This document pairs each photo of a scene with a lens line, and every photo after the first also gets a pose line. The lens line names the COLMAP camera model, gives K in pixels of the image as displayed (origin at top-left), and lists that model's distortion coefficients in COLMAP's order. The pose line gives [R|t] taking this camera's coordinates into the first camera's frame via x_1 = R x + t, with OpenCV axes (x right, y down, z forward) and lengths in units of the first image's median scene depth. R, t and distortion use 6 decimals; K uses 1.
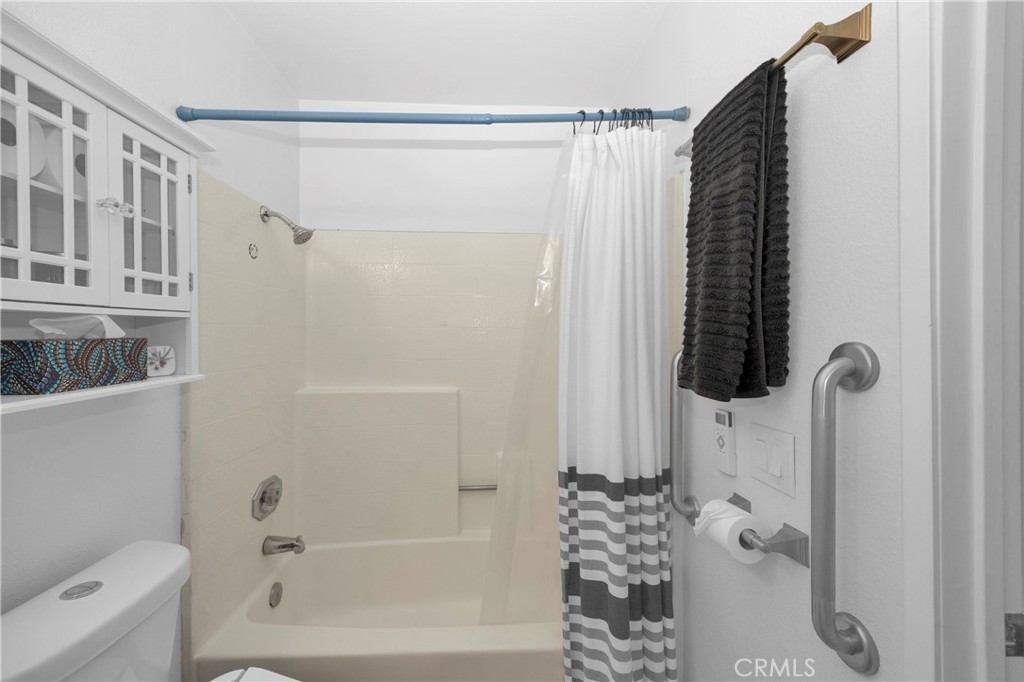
lens RADIAL K [[414.4, 0, 511.2], [0, 414.4, 332.9], [0, 0, 1]] dist [0.002594, 0.000138]
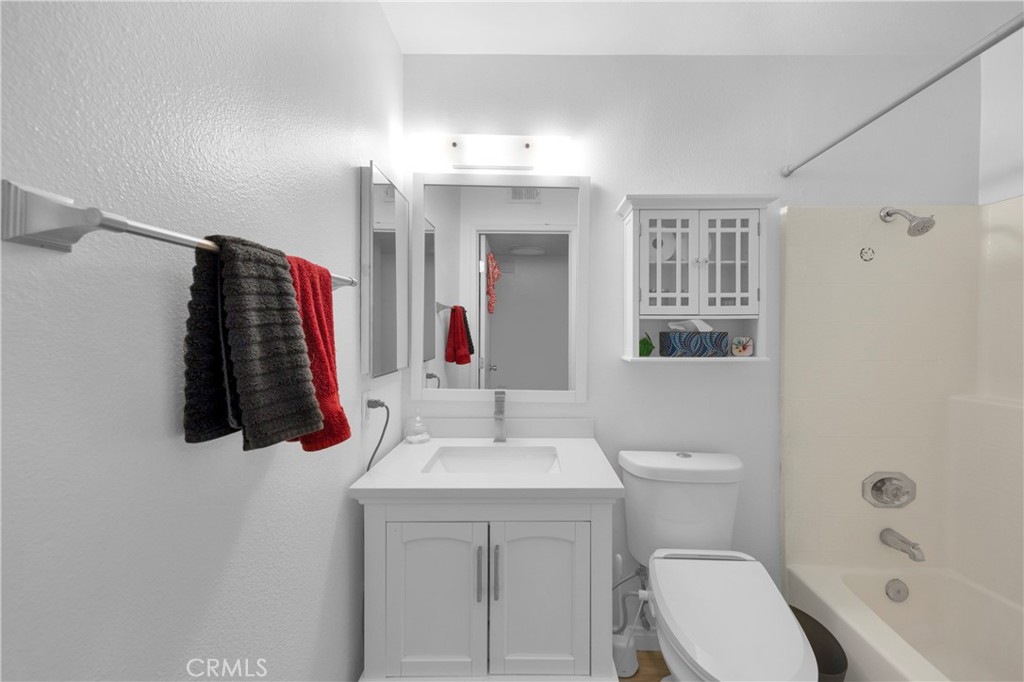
lens RADIAL K [[414.4, 0, 511.2], [0, 414.4, 332.9], [0, 0, 1]] dist [0.002594, 0.000138]
pose [[-0.049086, 0.001280, -0.998794, 0.840512], [-0.003222, 0.999994, 0.001440, 0.016679], [0.998789, 0.003288, -0.049081, 0.203636]]
